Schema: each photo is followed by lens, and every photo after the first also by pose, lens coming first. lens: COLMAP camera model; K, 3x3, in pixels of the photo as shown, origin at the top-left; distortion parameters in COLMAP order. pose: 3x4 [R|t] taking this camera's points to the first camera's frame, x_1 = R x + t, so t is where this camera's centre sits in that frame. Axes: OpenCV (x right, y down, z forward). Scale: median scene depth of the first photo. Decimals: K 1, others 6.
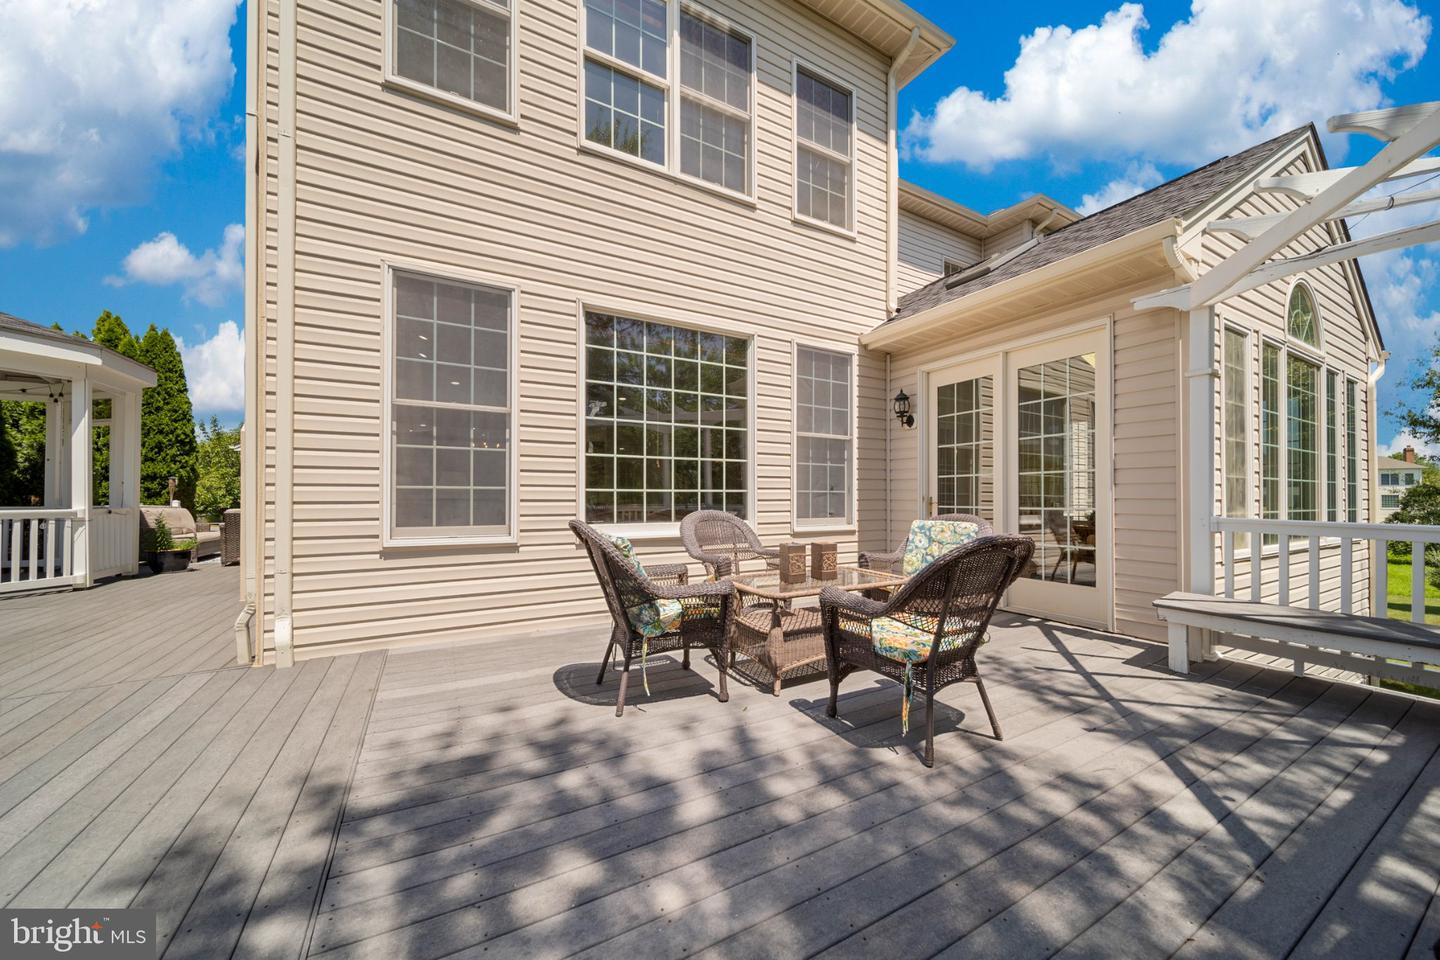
lens RADIAL K [[516.0, 0, 704.9], [0, 516.0, 490.6], [0, 0, 1]] dist [-0.004827, 0.000620]
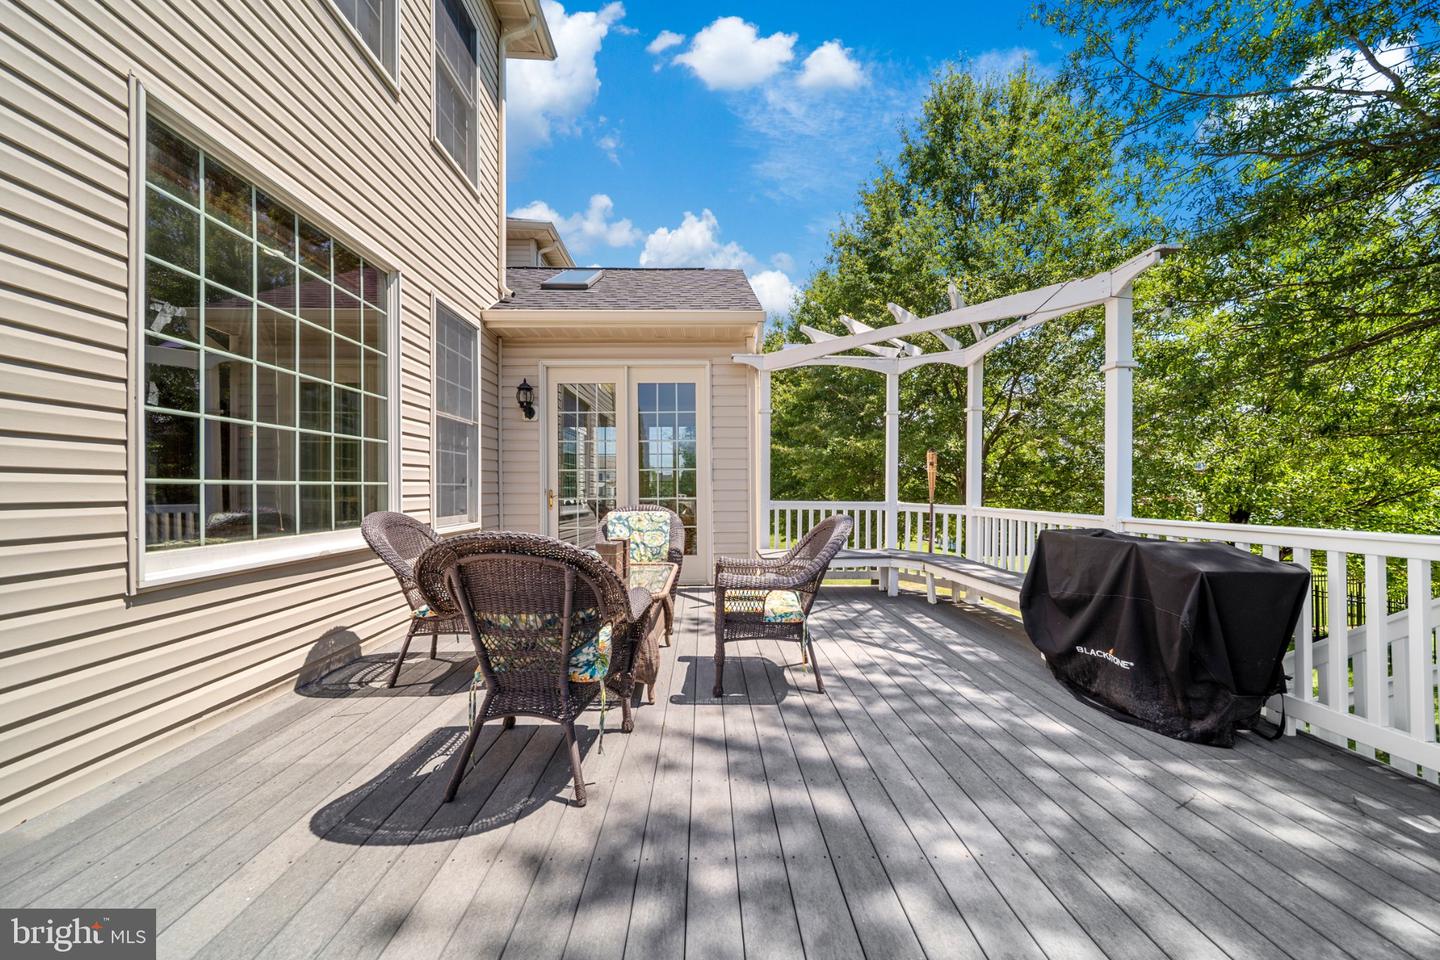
lens RADIAL K [[516.0, 0, 723.6], [0, 516.0, 486.1], [0, 0, 1]] dist [-0.004827, 0.000620]
pose [[0.459543, -0.001412, 0.888154, -0.694134], [-0.000952, 0.999997, 0.002082, 0.004288], [-0.888155, -0.001802, 0.459540, 0.509259]]
